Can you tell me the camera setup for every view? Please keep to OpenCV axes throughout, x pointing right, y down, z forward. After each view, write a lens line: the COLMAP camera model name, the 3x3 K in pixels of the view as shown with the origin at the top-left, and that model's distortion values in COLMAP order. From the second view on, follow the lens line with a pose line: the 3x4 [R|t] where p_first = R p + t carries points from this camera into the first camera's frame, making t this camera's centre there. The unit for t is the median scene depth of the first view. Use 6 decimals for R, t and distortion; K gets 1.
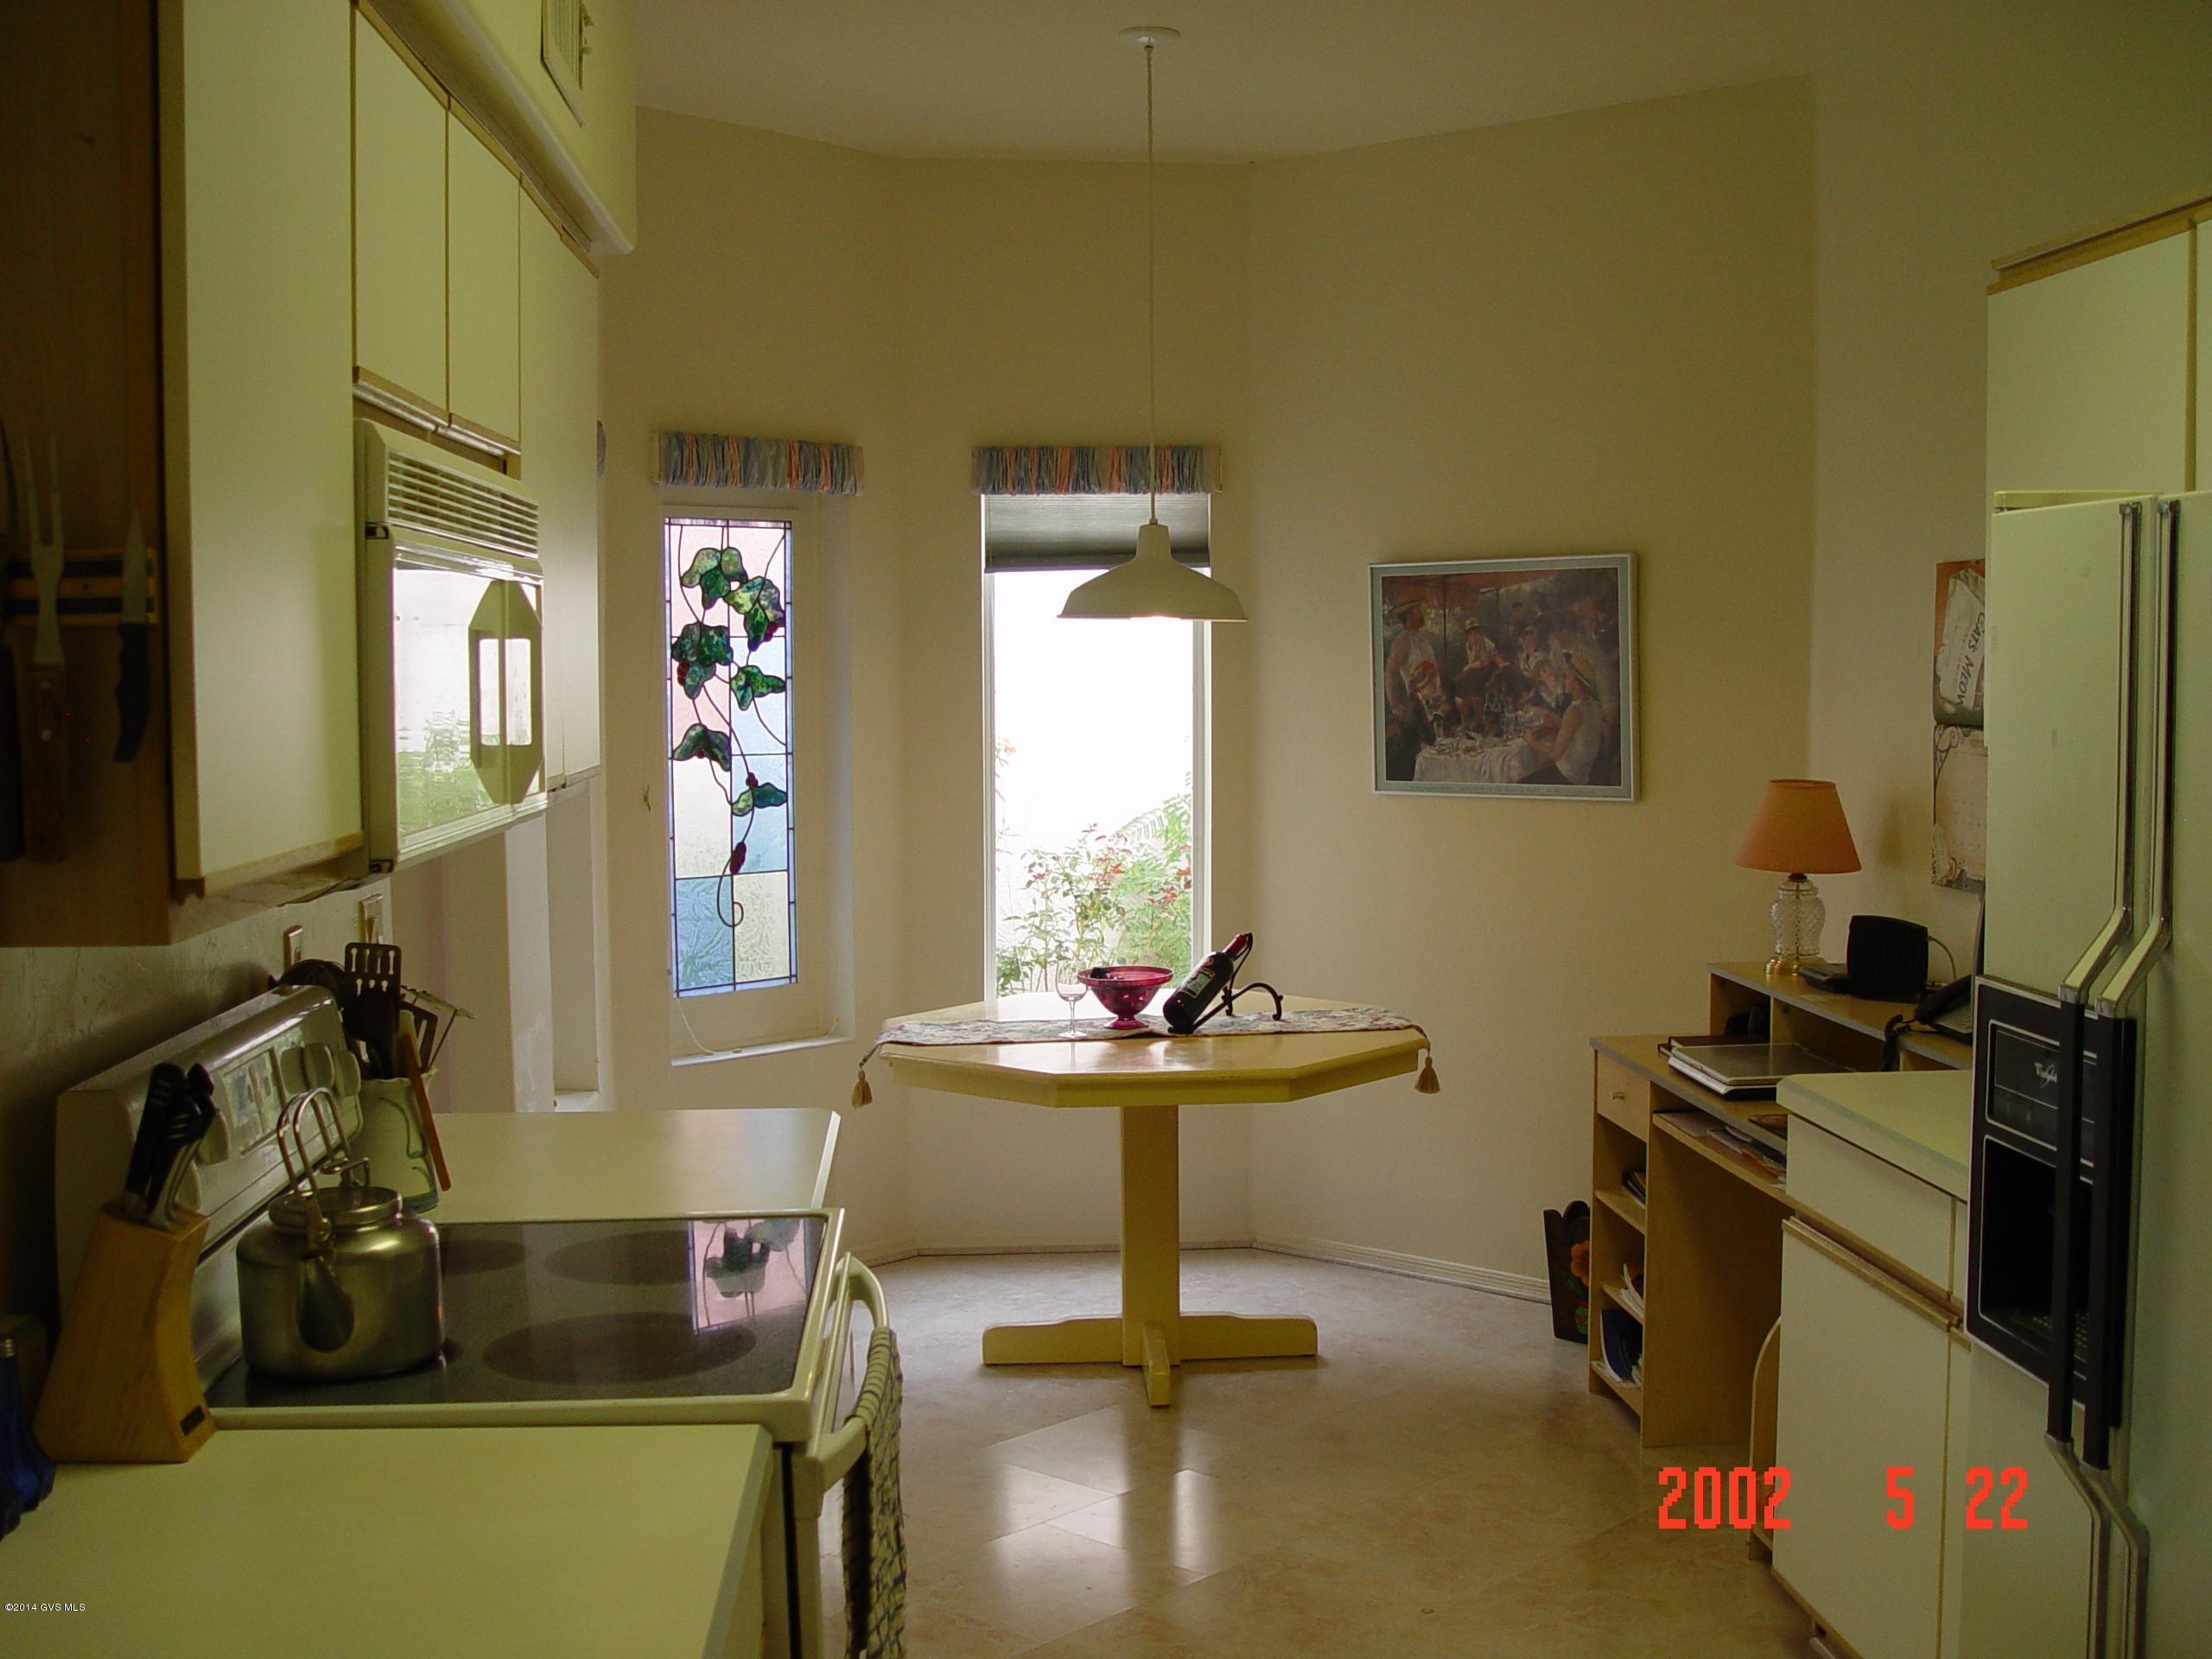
lens RADIAL K [[2505.2, 0, 1113.2], [0, 2505.2, 825.8], [0, 0, 1]] dist [-0.136748, 0.000000]
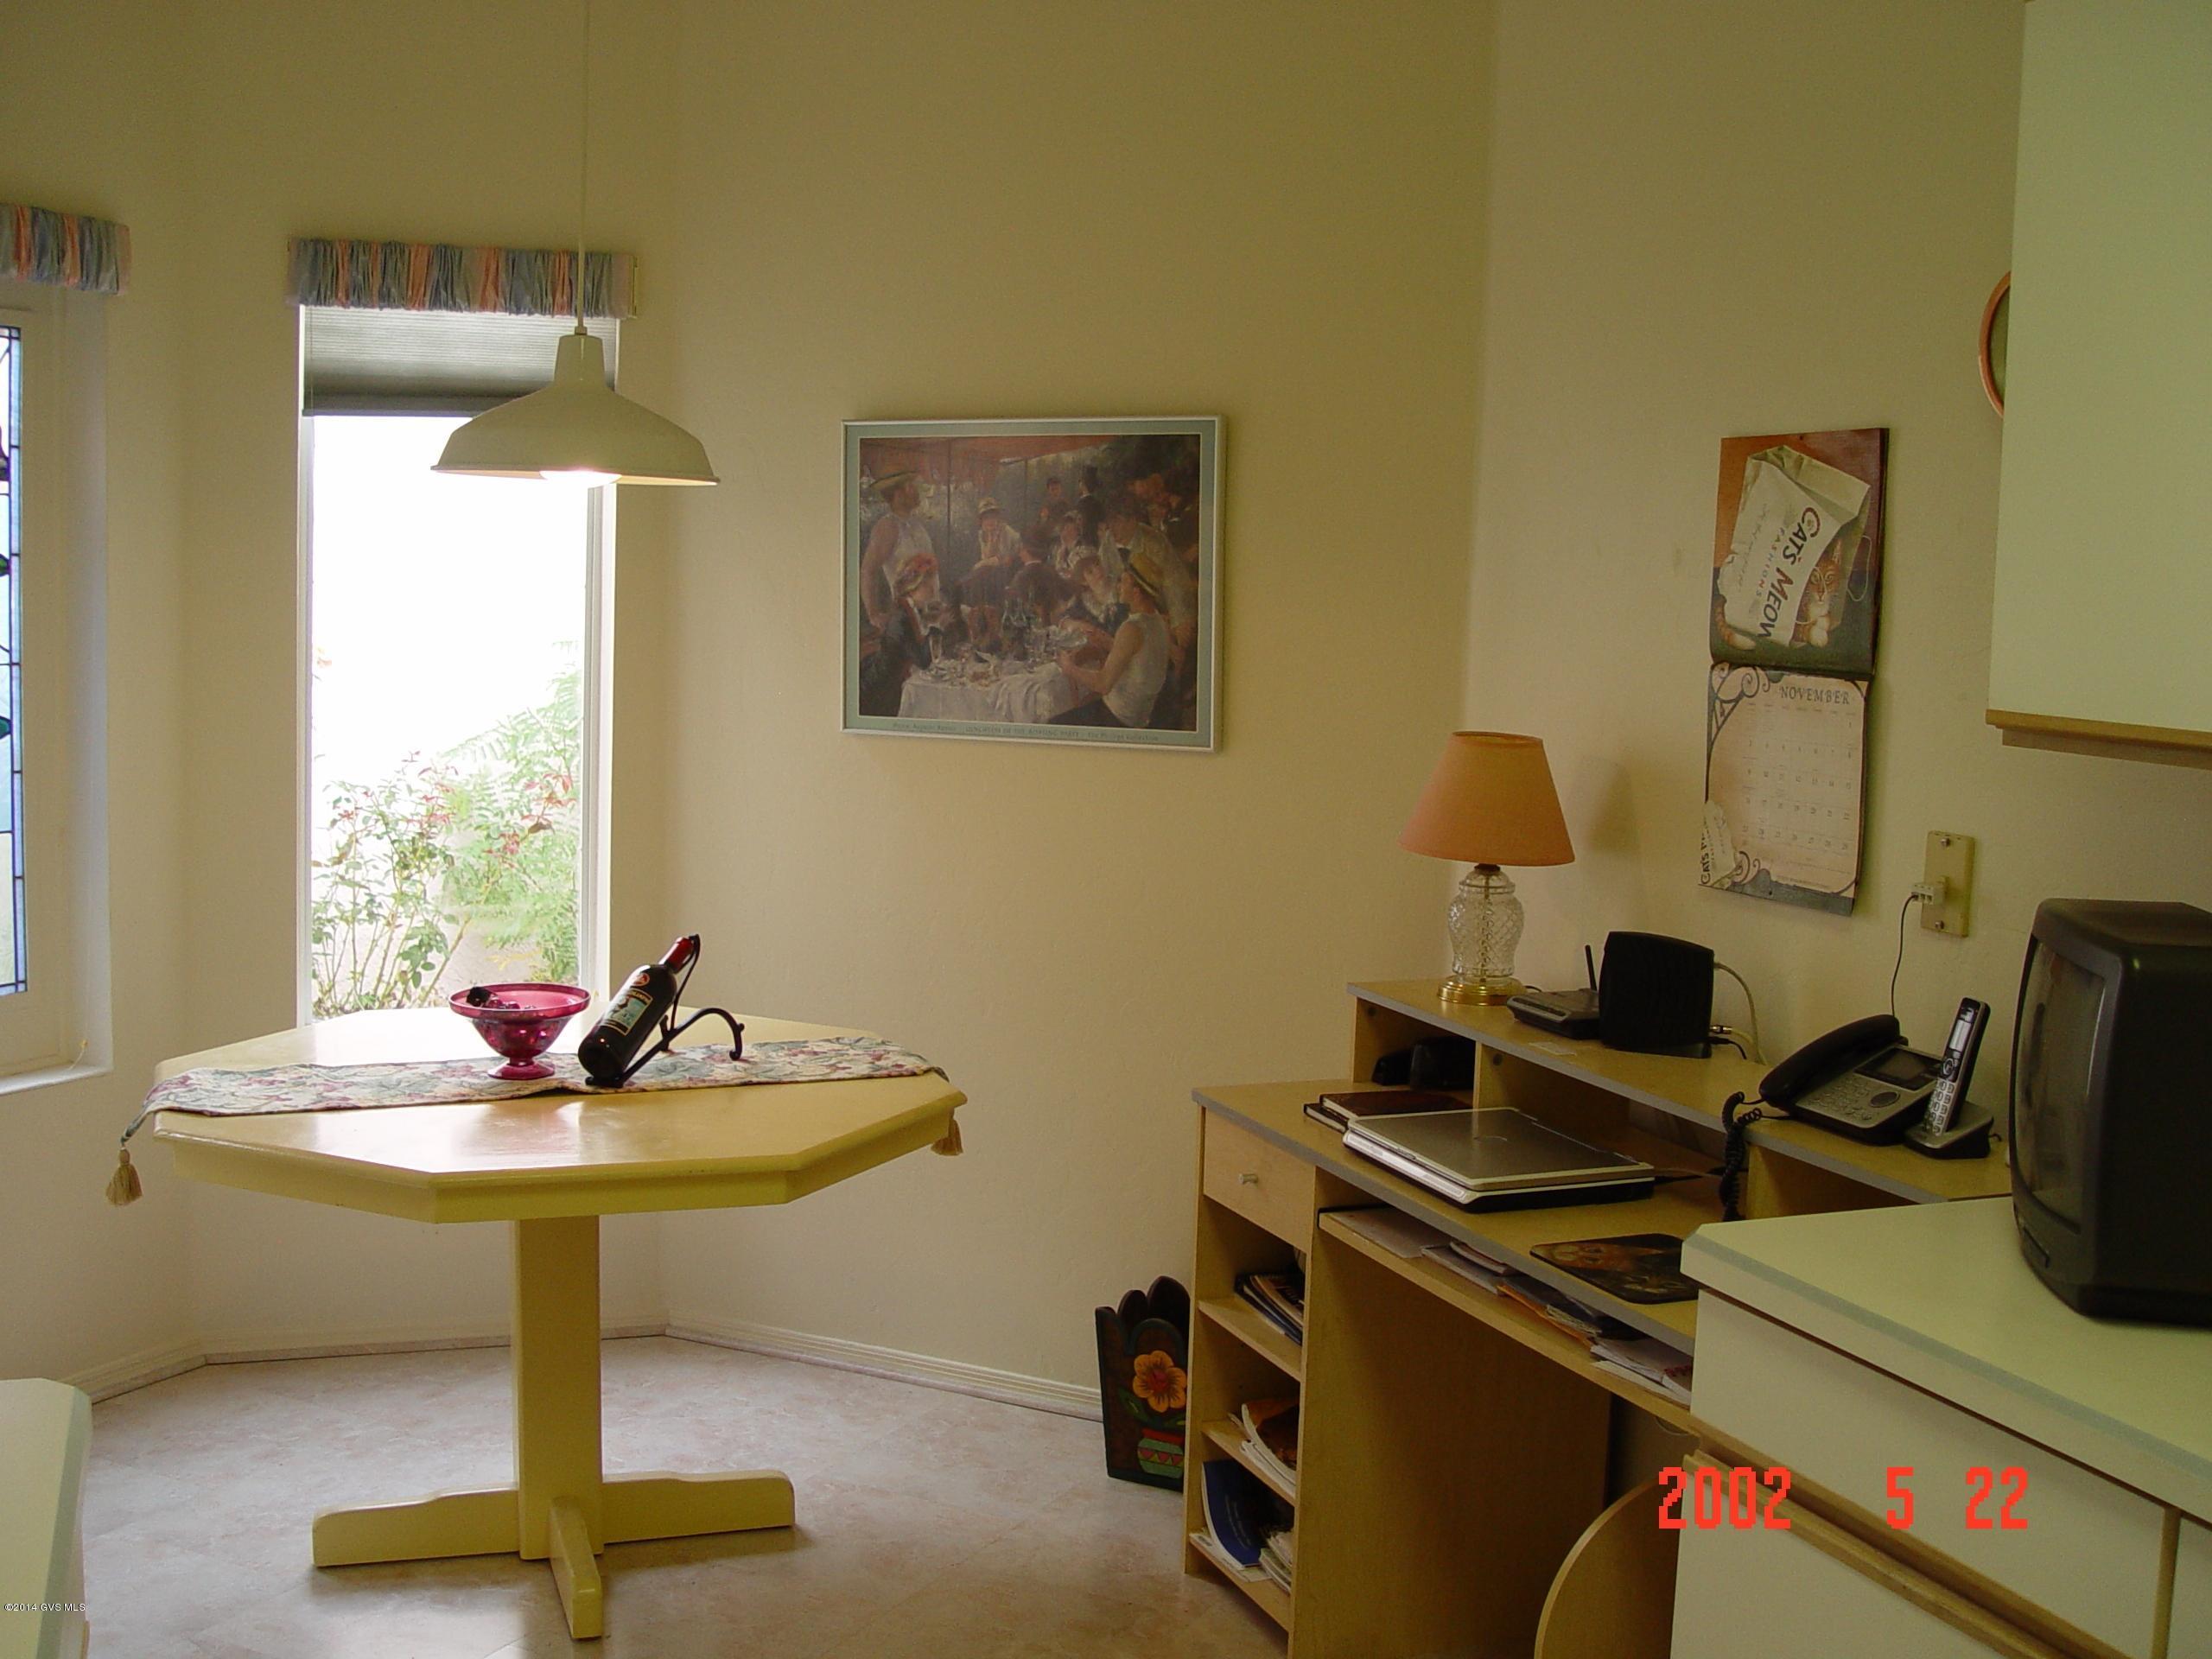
lens RADIAL K [[2505.2, 0, 1088.4], [0, 2505.2, 816.5], [0, 0, 1]] dist [-0.136748, 0.000000]
pose [[0.961658, 0.004221, 0.274220, -0.031968], [-0.013620, 0.999383, 0.032382, -0.014632], [-0.273914, -0.034875, 0.961122, 0.300128]]
